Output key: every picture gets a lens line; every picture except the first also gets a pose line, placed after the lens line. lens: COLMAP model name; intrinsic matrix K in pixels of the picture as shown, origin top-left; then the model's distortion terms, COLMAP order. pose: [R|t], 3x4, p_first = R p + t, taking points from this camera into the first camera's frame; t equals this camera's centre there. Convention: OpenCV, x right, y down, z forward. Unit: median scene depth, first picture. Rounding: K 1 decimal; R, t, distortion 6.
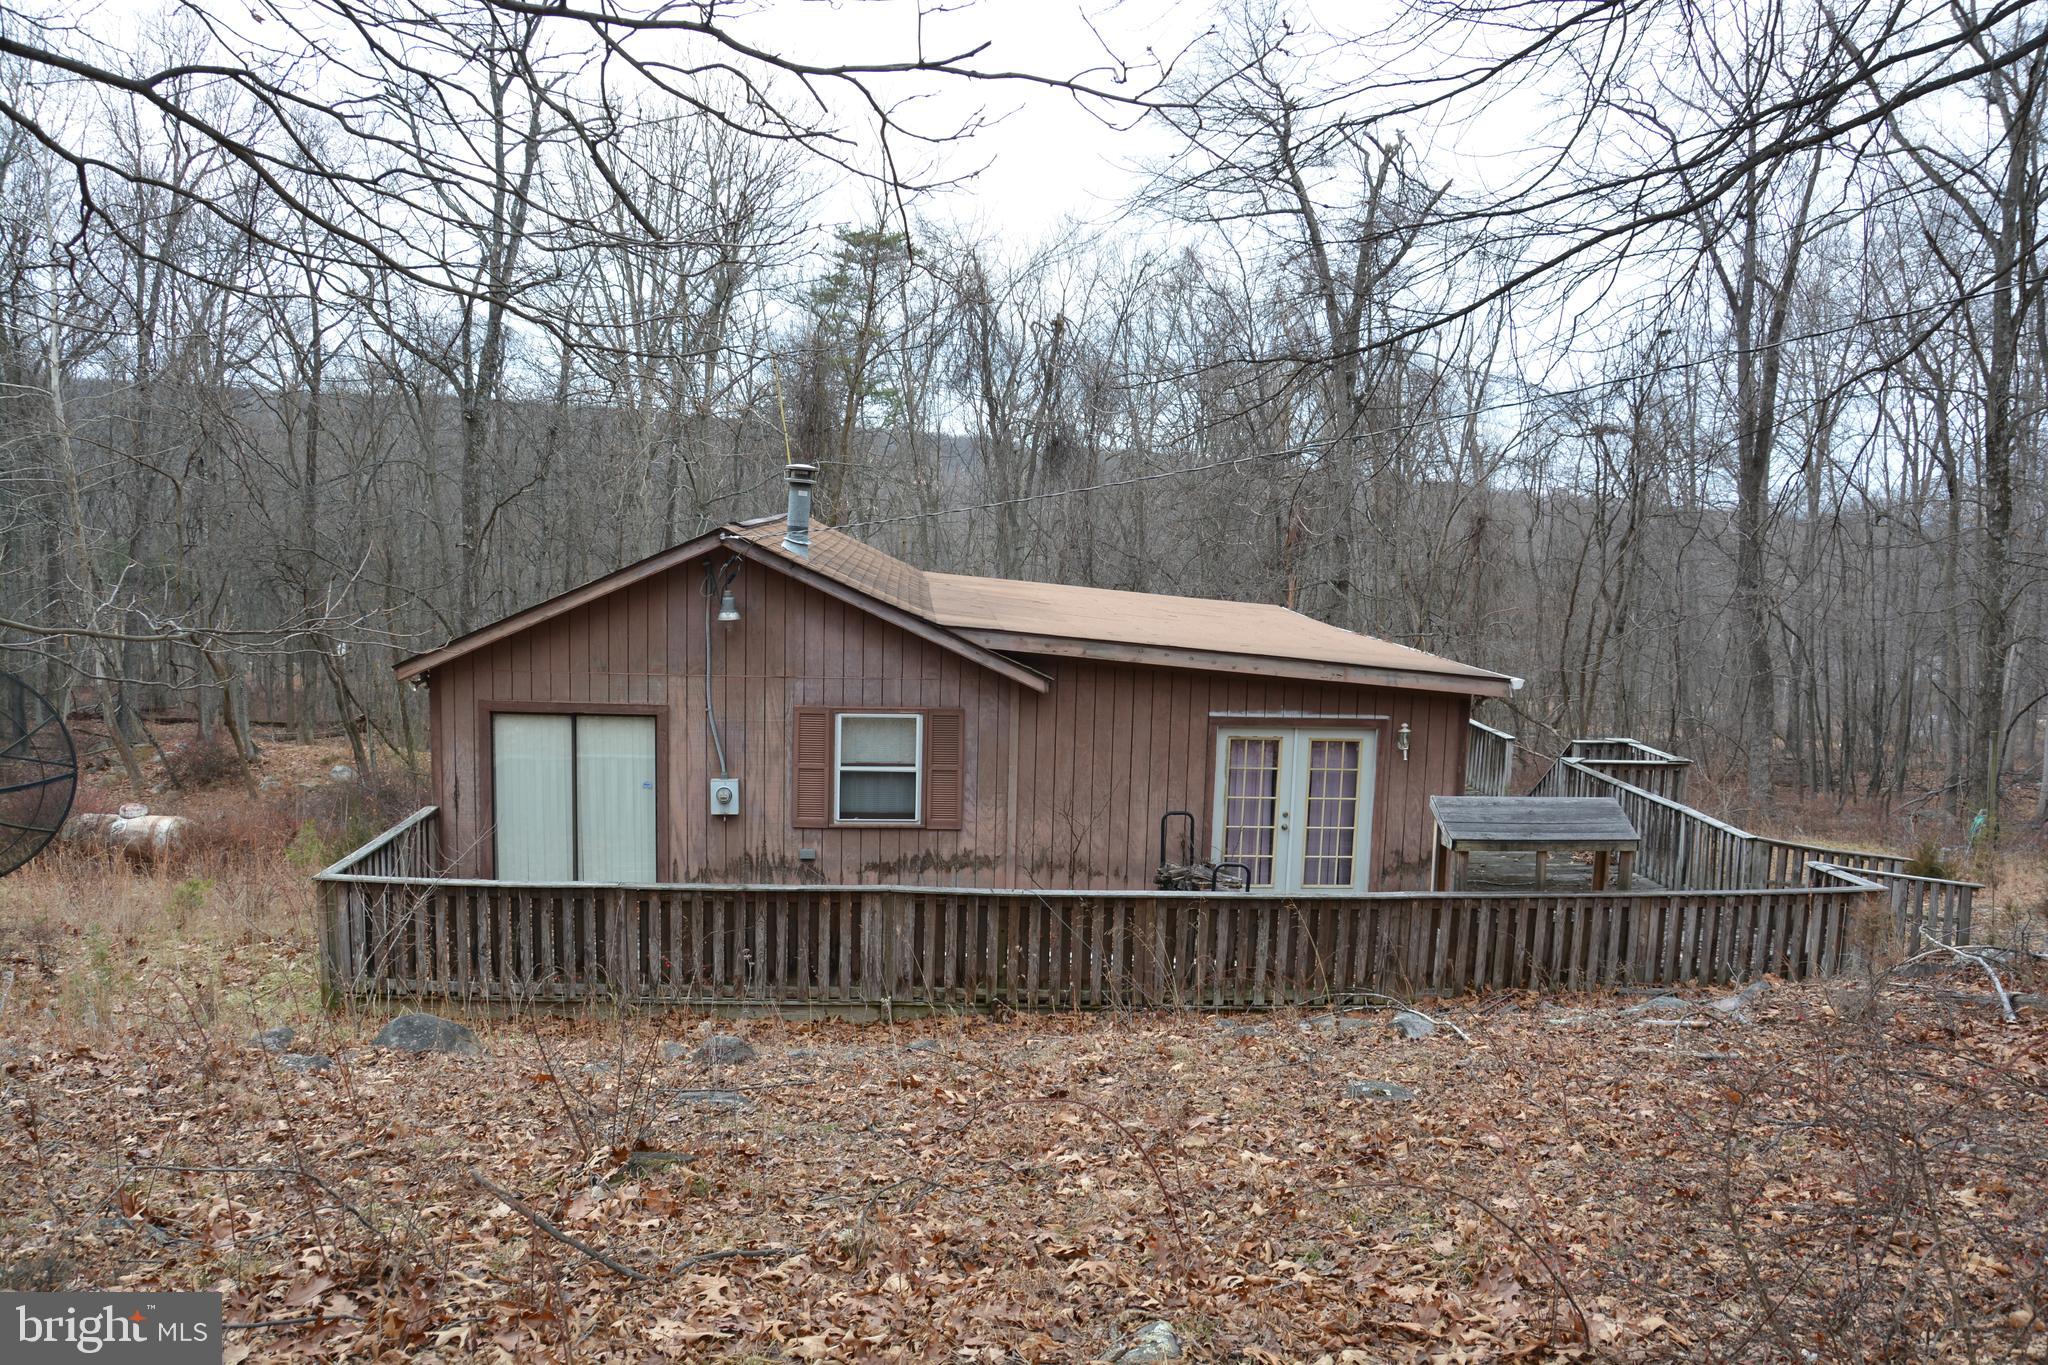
lens RADIAL K [[1640.4, 0, 1024.0], [0, 1640.4, 682.5], [0, 0, 1]] dist [-0.155891, 0.110815]
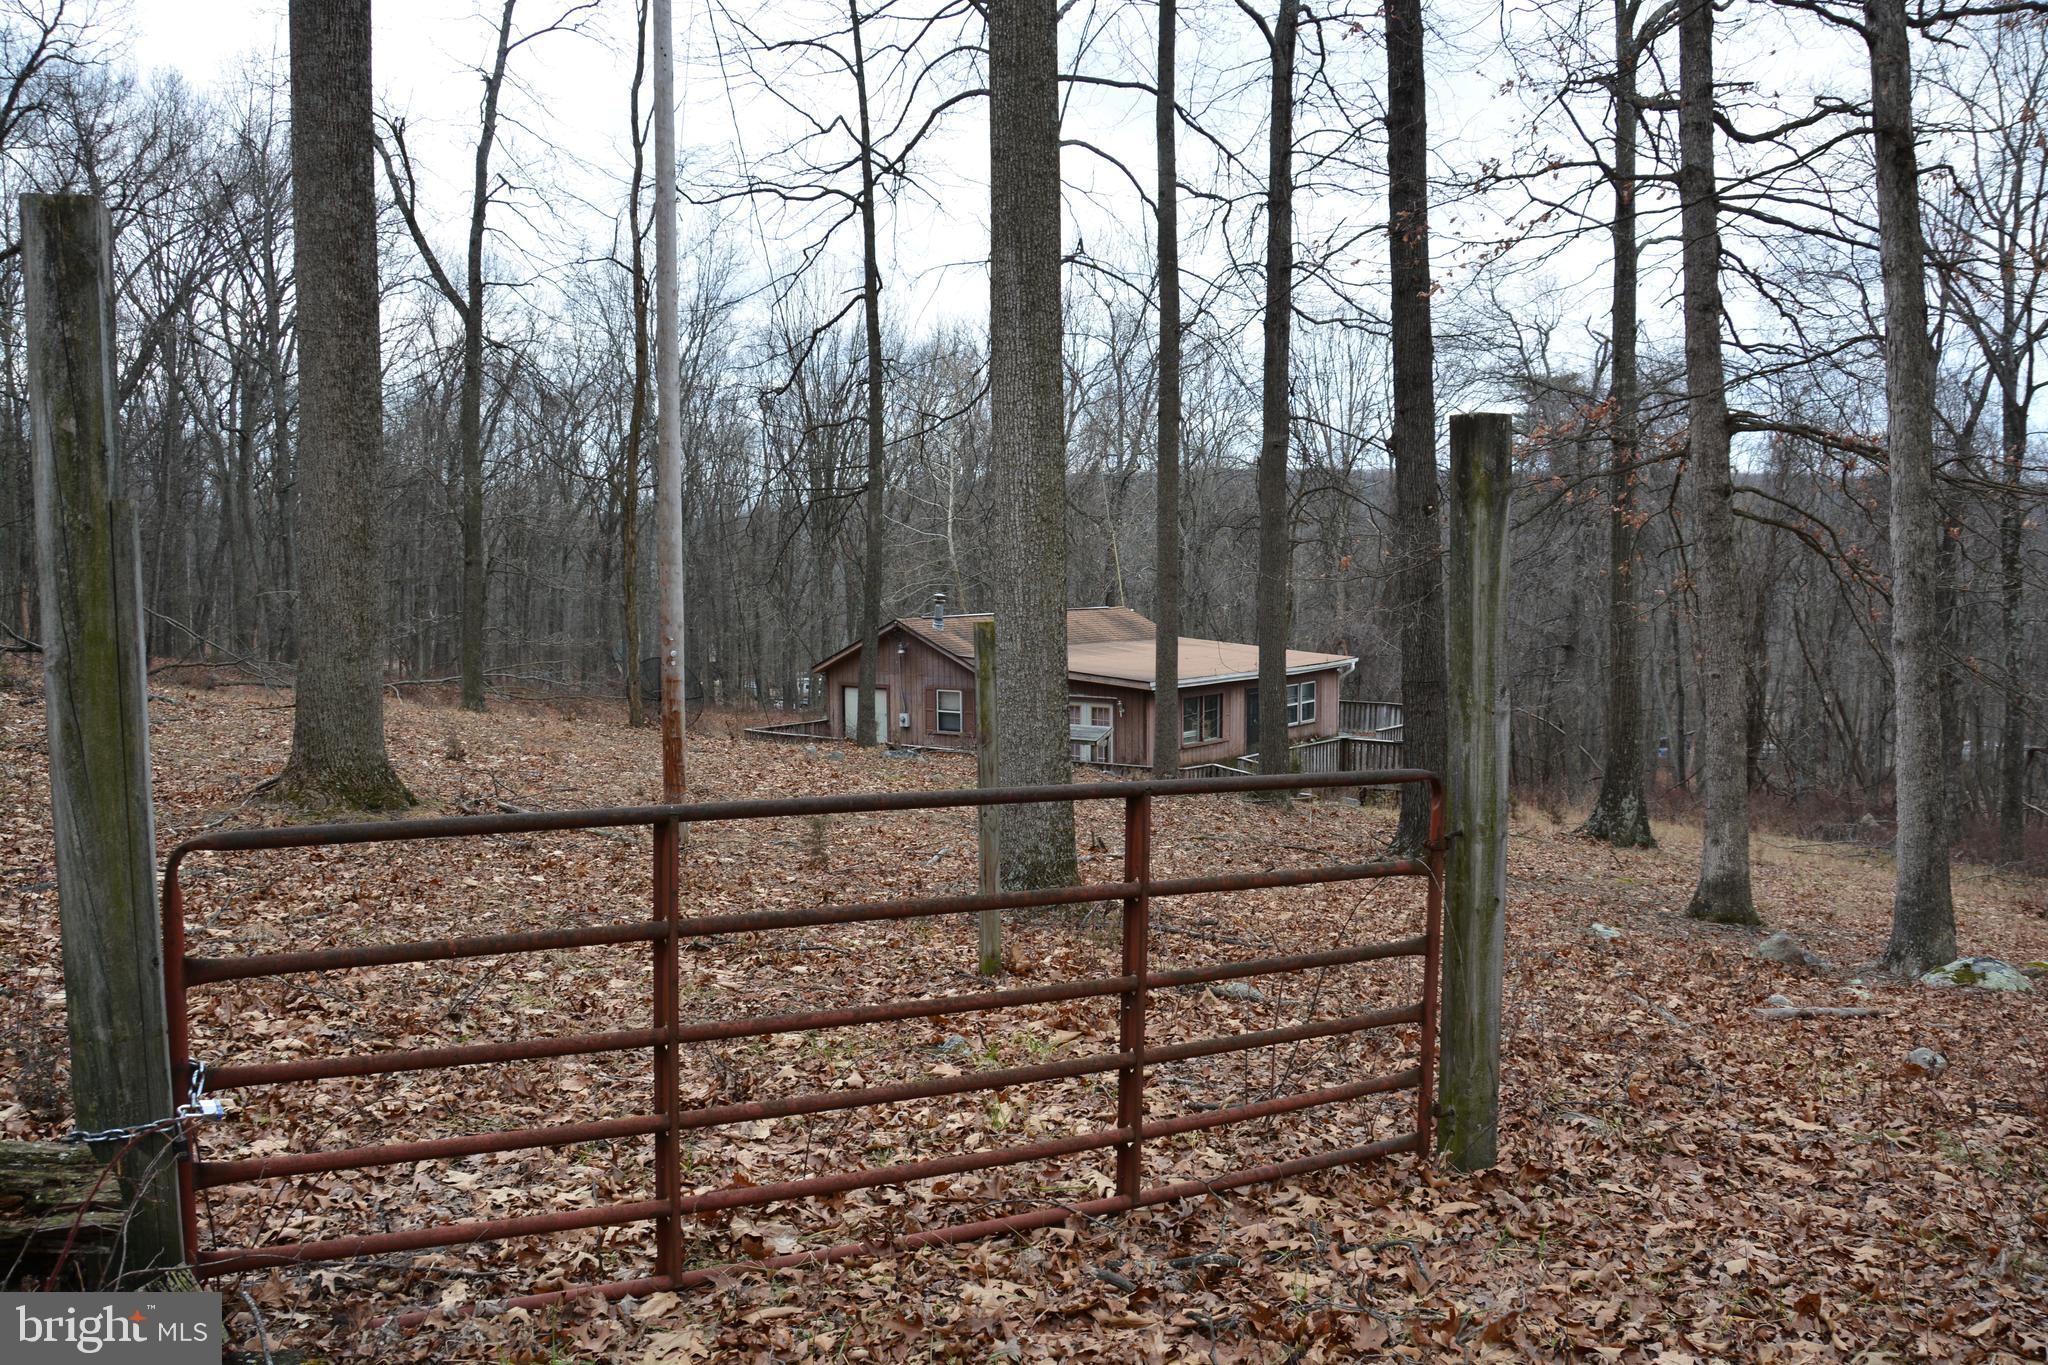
lens RADIAL K [[1610.5, 0, 1024.0], [0, 1610.5, 682.5], [0, 0, 1]] dist [-0.151737, 0.118531]
pose [[0.743930, 0.020714, -0.667937, 1.695059], [-0.046223, 0.998721, -0.020510, 0.053527], [0.666657, 0.046132, 0.743935, -0.814629]]
